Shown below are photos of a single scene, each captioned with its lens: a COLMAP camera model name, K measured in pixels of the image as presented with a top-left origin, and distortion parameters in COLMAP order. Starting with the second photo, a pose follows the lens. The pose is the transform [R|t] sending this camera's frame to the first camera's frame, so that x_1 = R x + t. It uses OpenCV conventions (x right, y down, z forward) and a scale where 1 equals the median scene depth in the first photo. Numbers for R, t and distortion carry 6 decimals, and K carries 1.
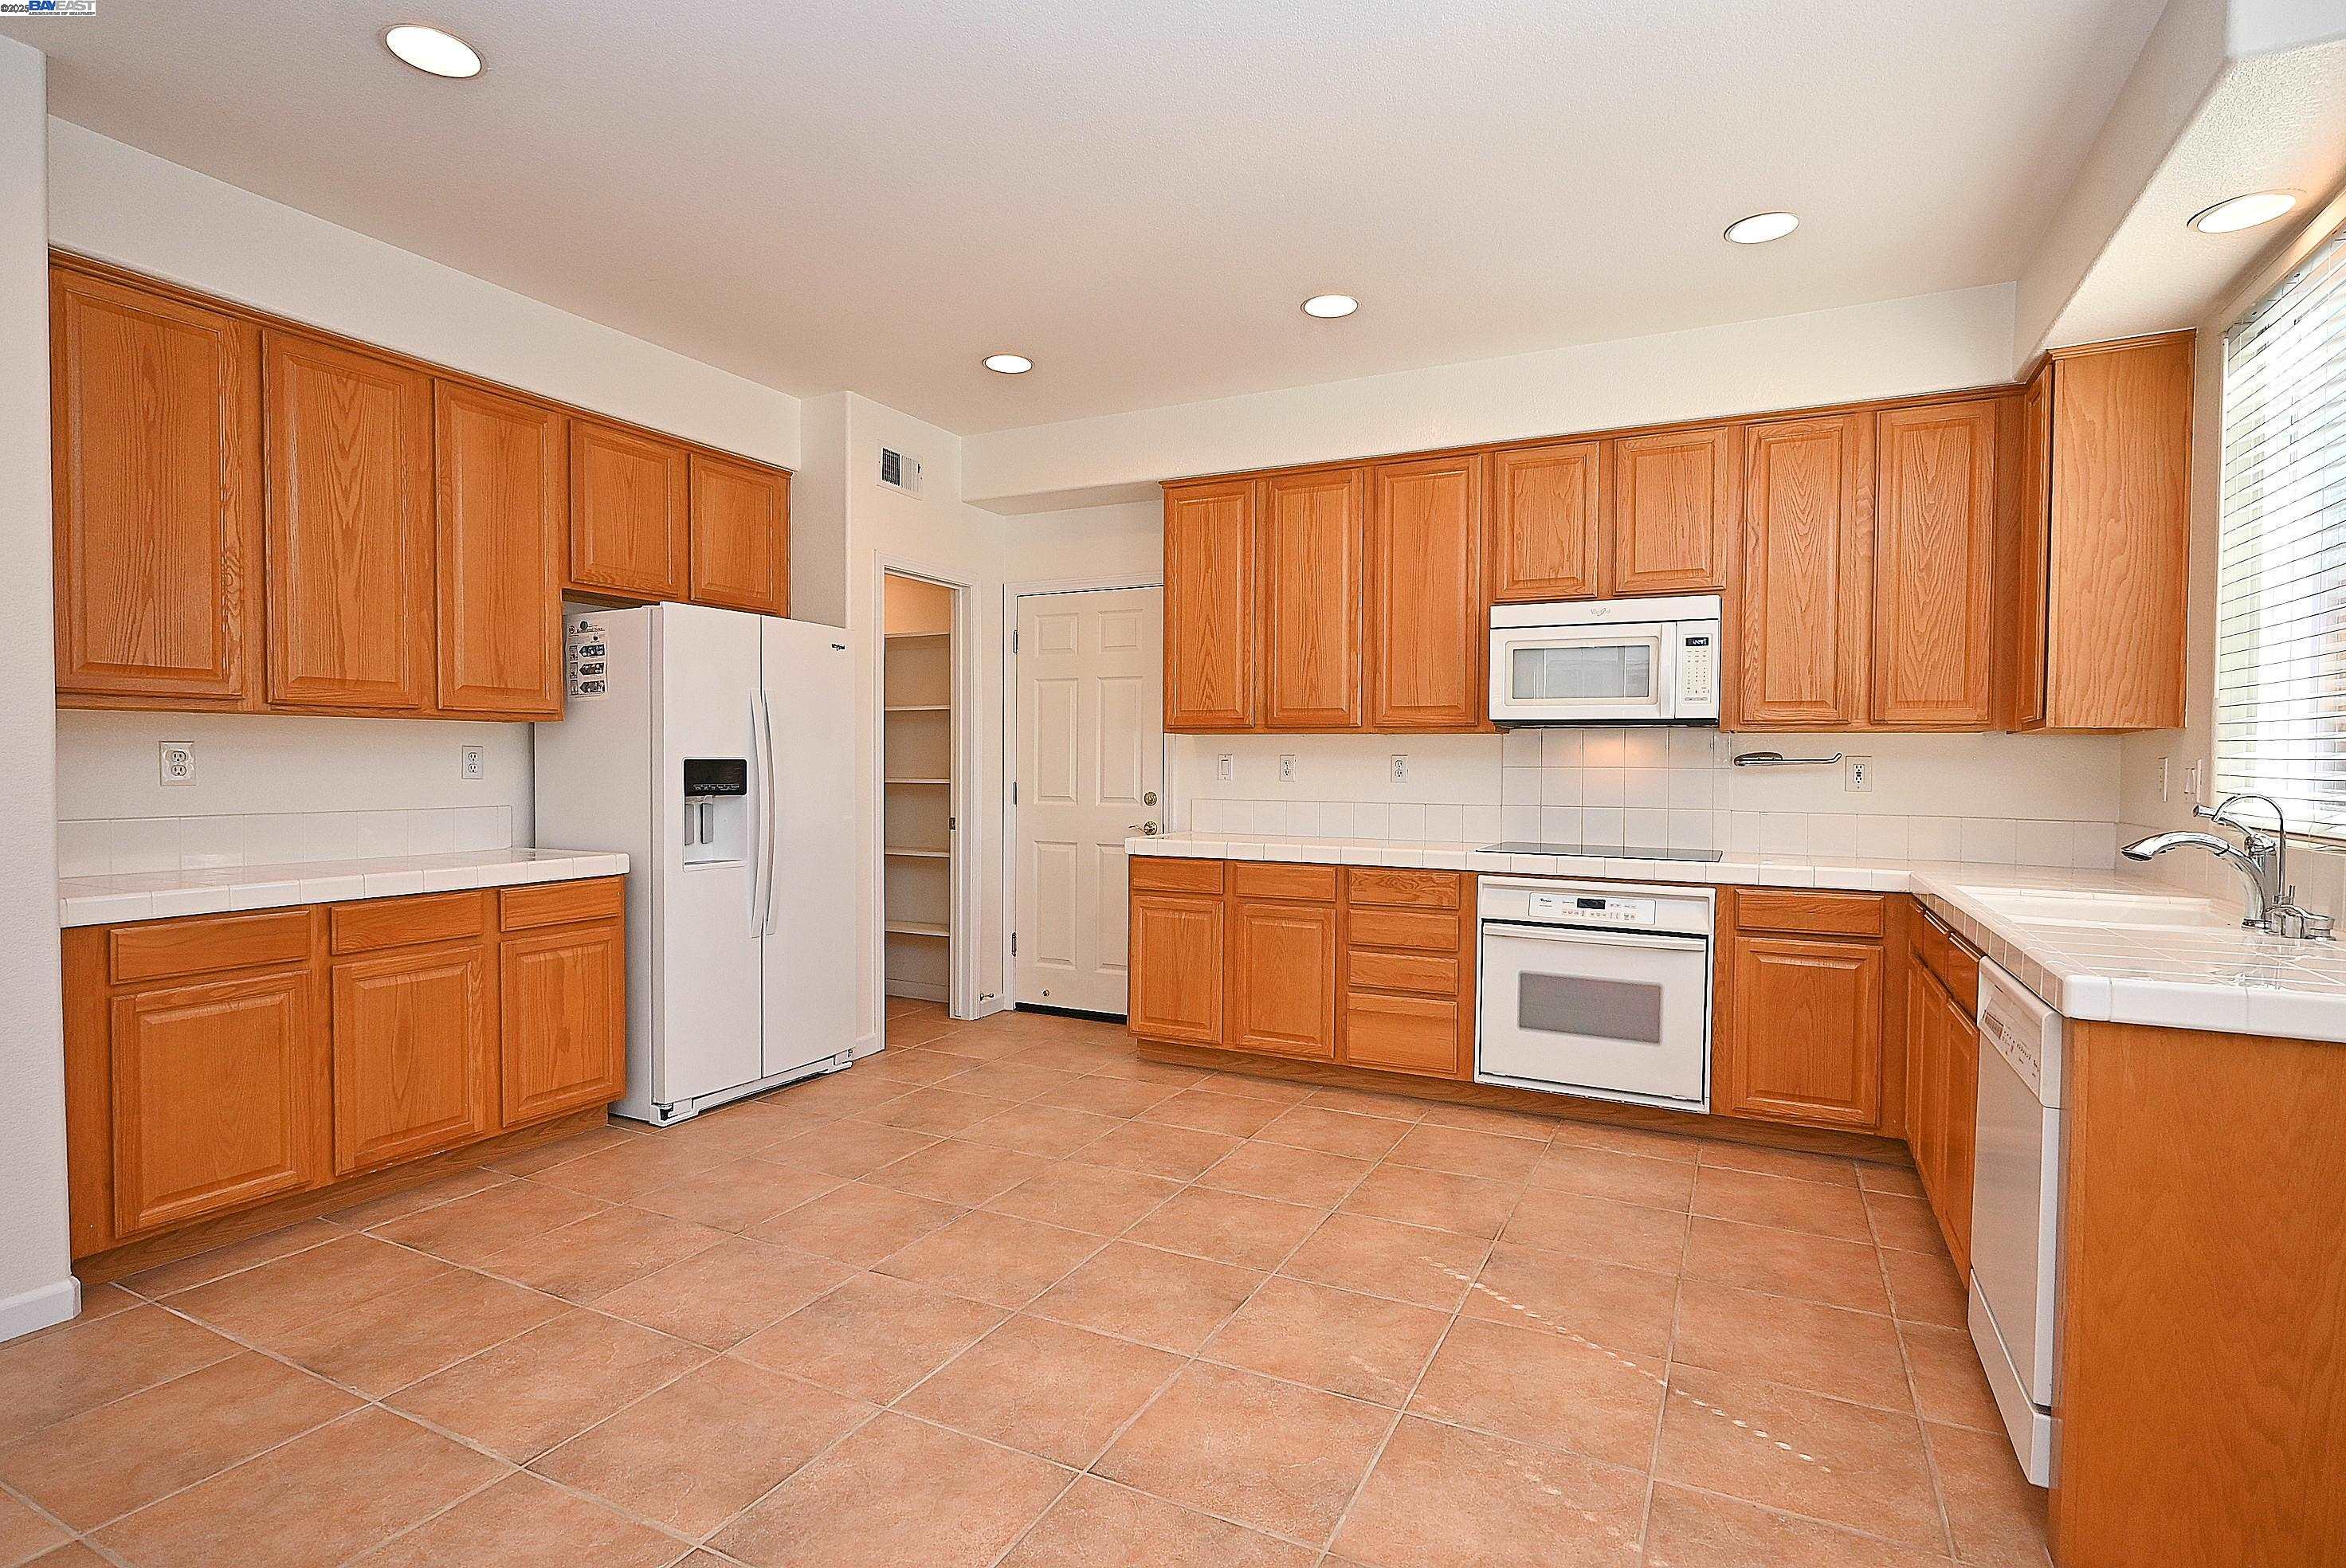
lens RADIAL K [[1163.7, 0, 1165.7], [0, 1163.7, 782.8], [0, 0, 1]] dist [-0.008216, 0.002532]
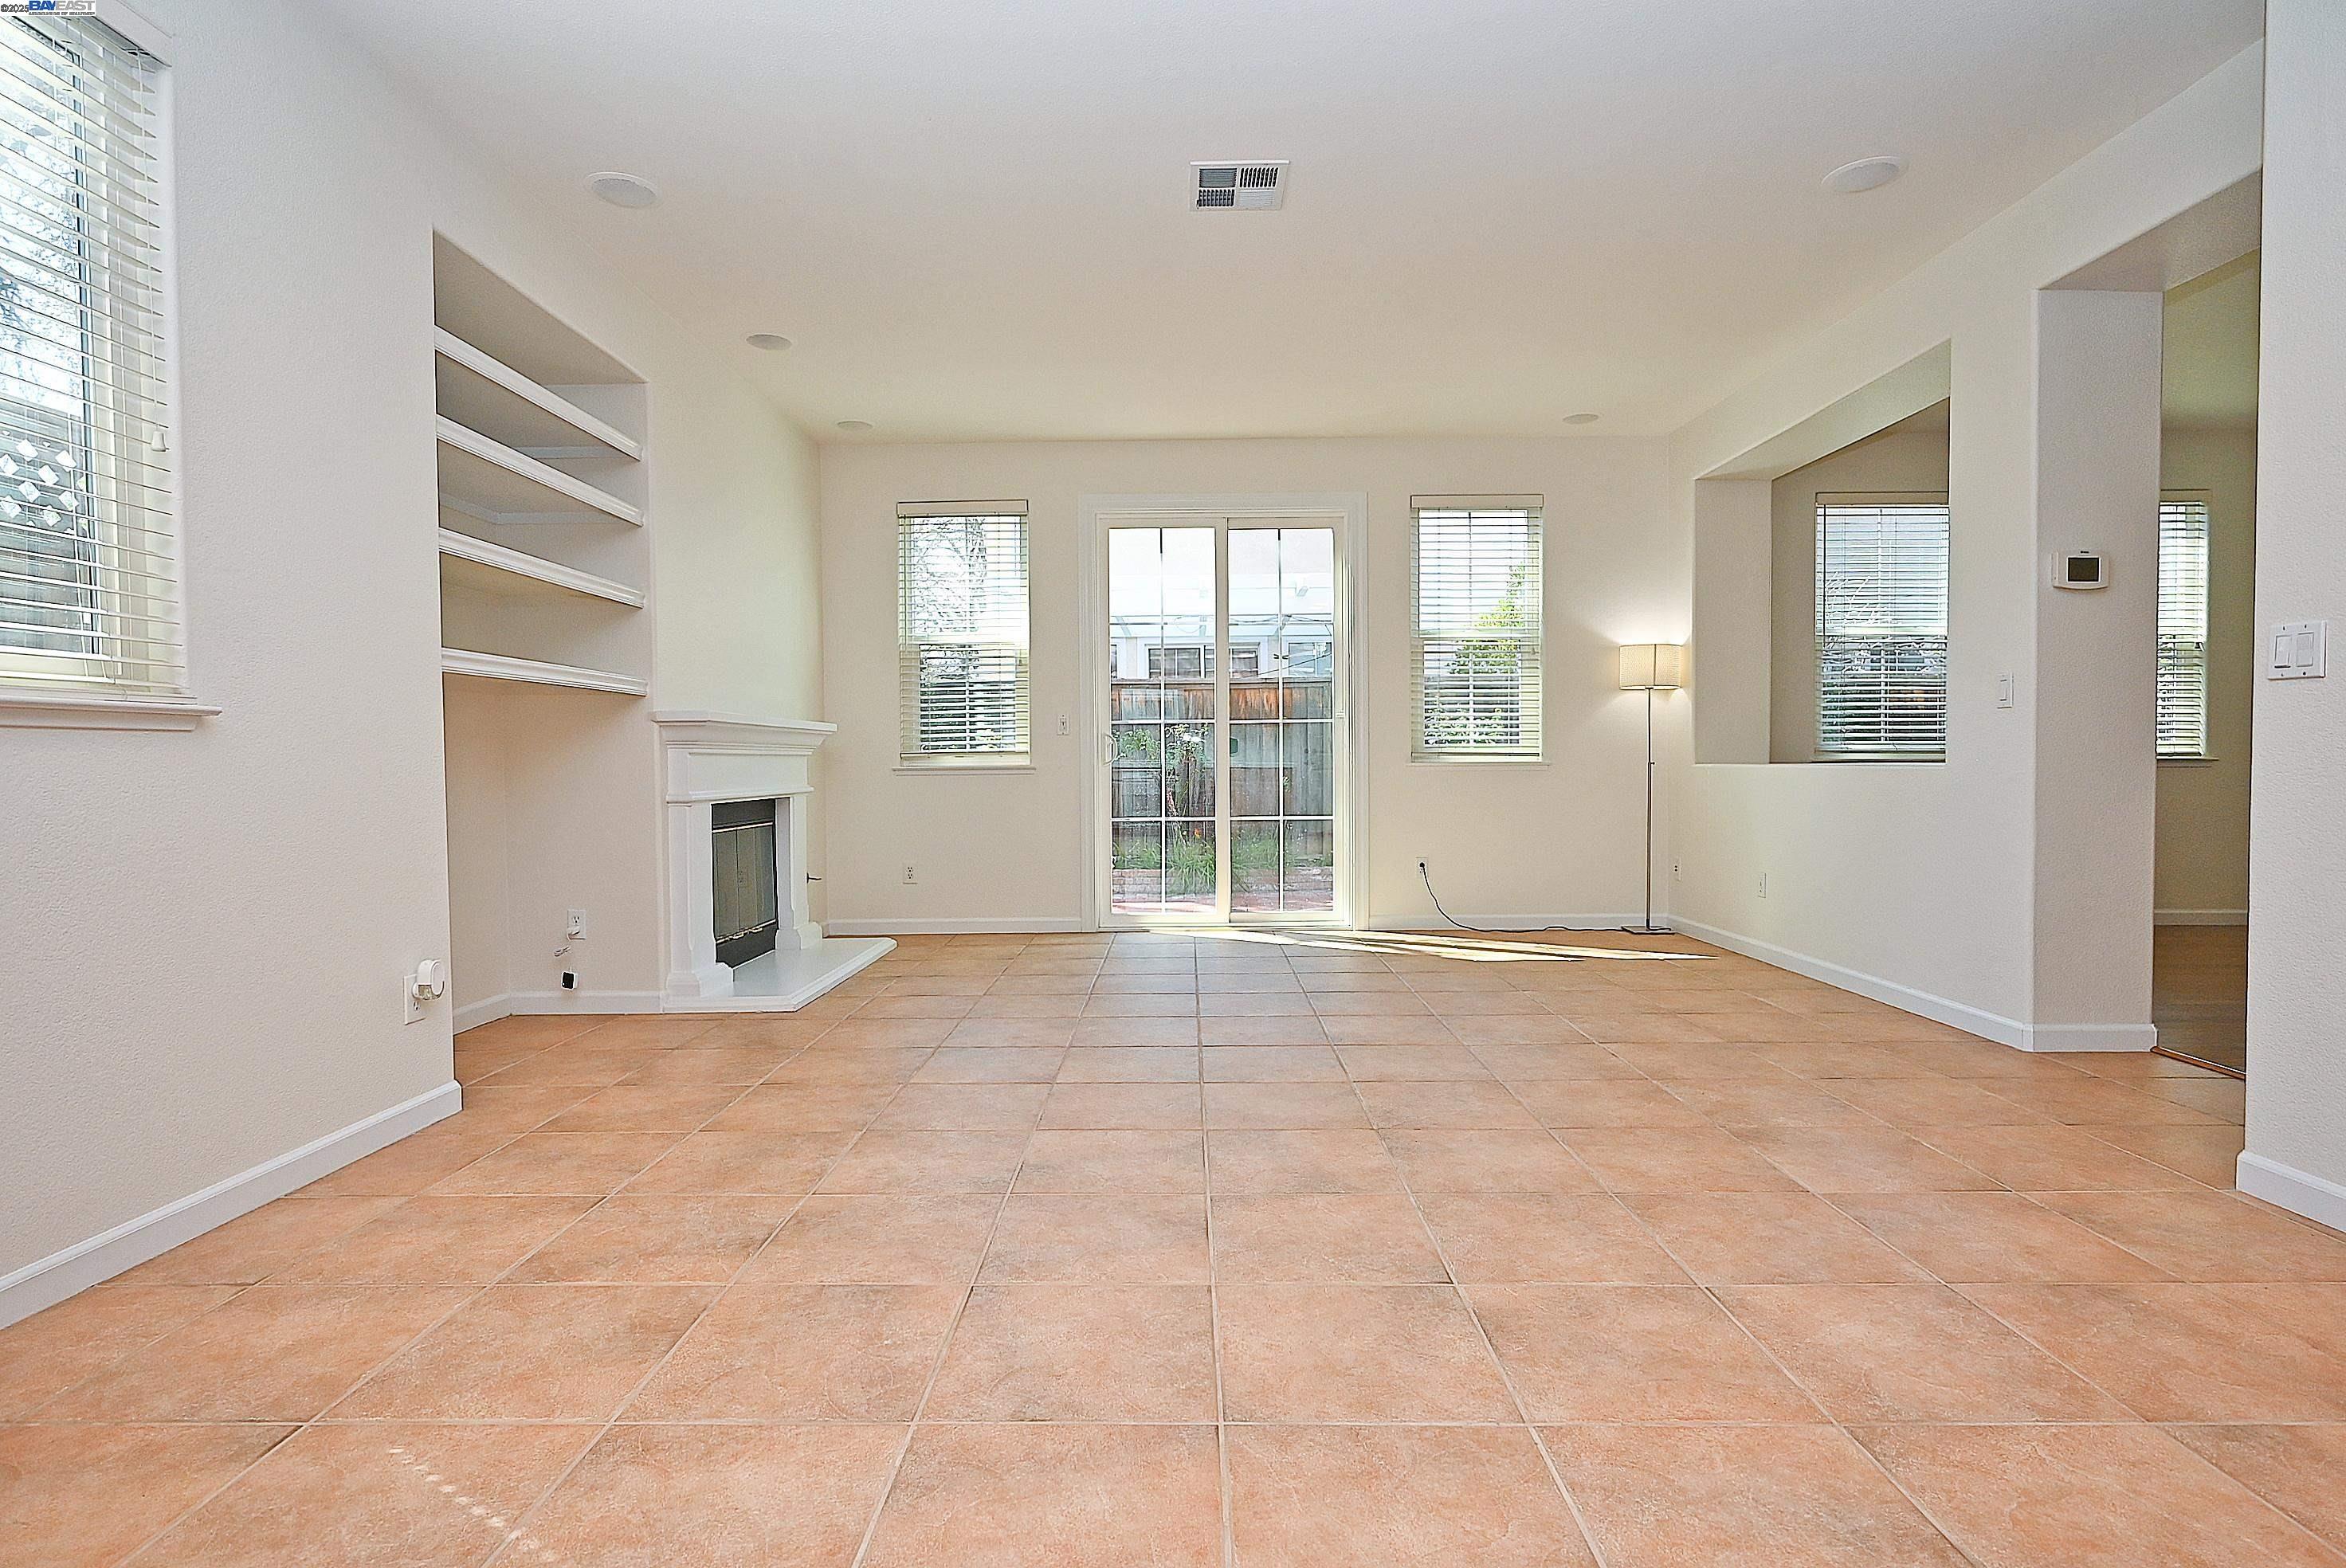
lens RADIAL K [[1163.7, 0, 1164.9], [0, 1163.7, 779.9], [0, 0, 1]] dist [-0.008216, 0.002532]
pose [[-0.896132, 0.007407, -0.443726, 0.165128], [-0.006955, 0.999504, 0.030730, 0.057277], [0.443733, 0.030624, -0.895636, 0.863690]]
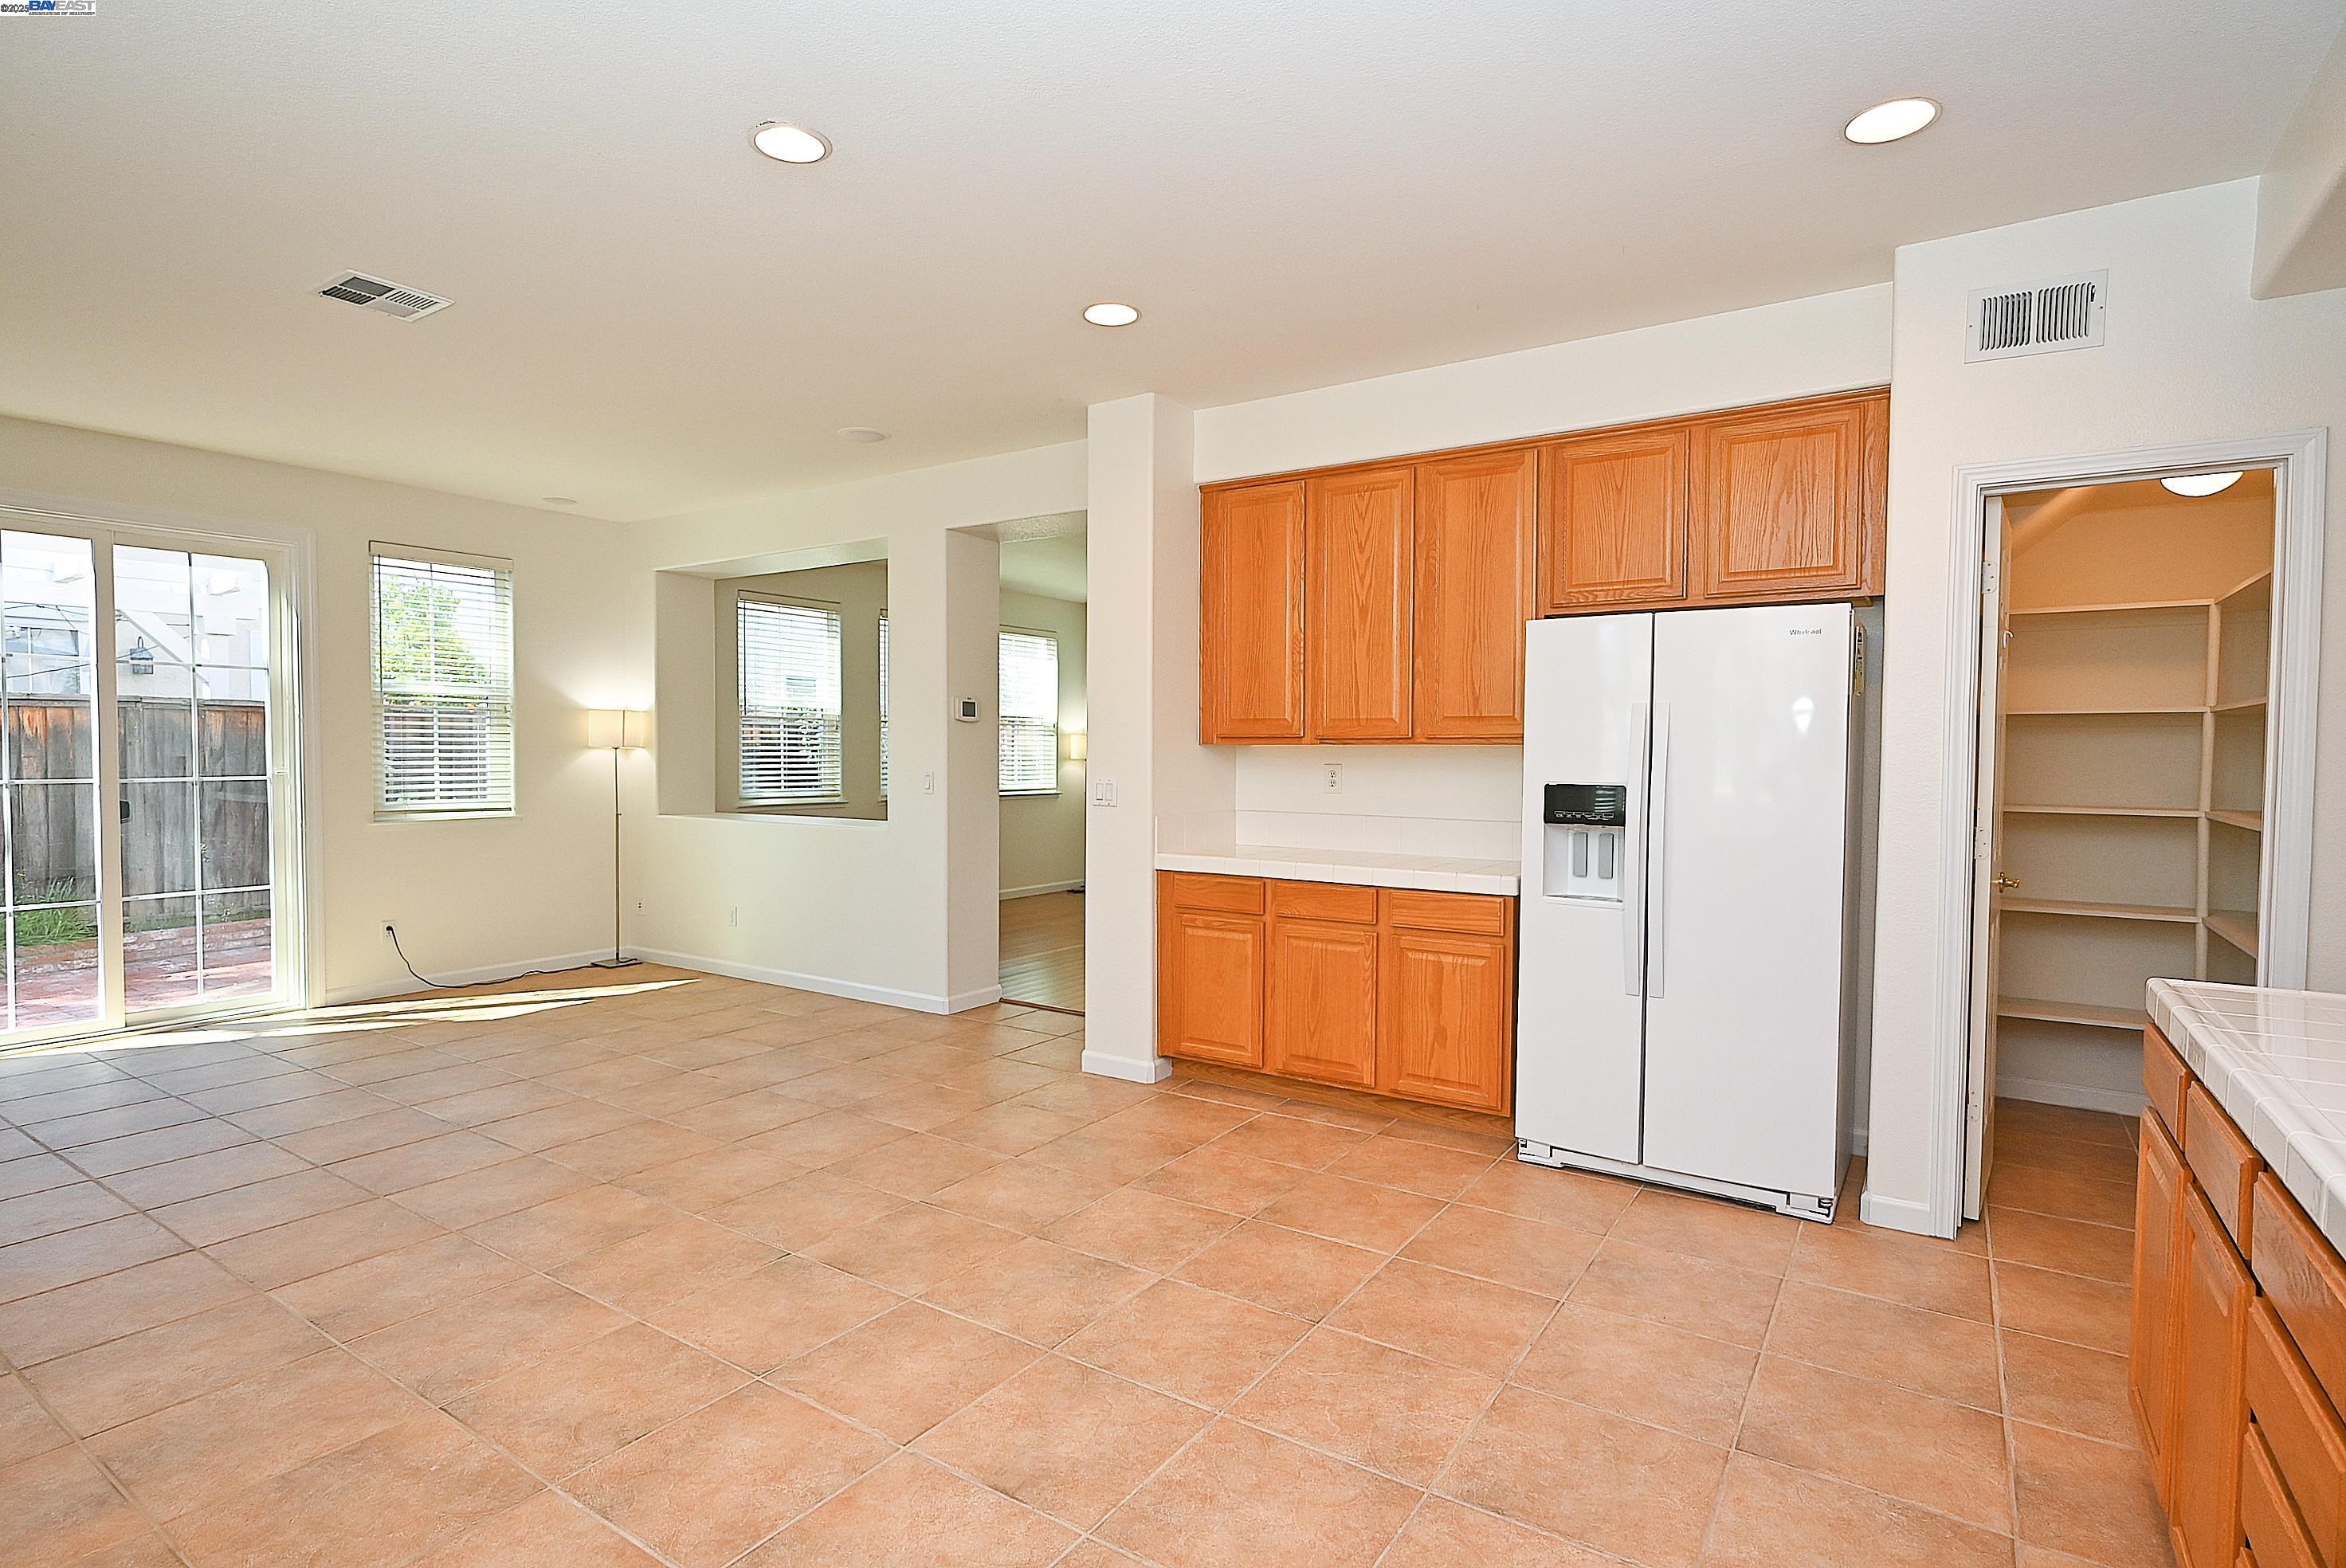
lens RADIAL K [[1163.7, 0, 1173.7], [0, 1163.7, 782.9], [0, 0, 1]] dist [-0.008216, 0.002532]
pose [[-0.117648, 0.024184, -0.992761, 0.546006], [-0.022647, 0.999378, 0.027029, -0.038850], [0.992797, 0.025663, -0.117027, 0.791545]]
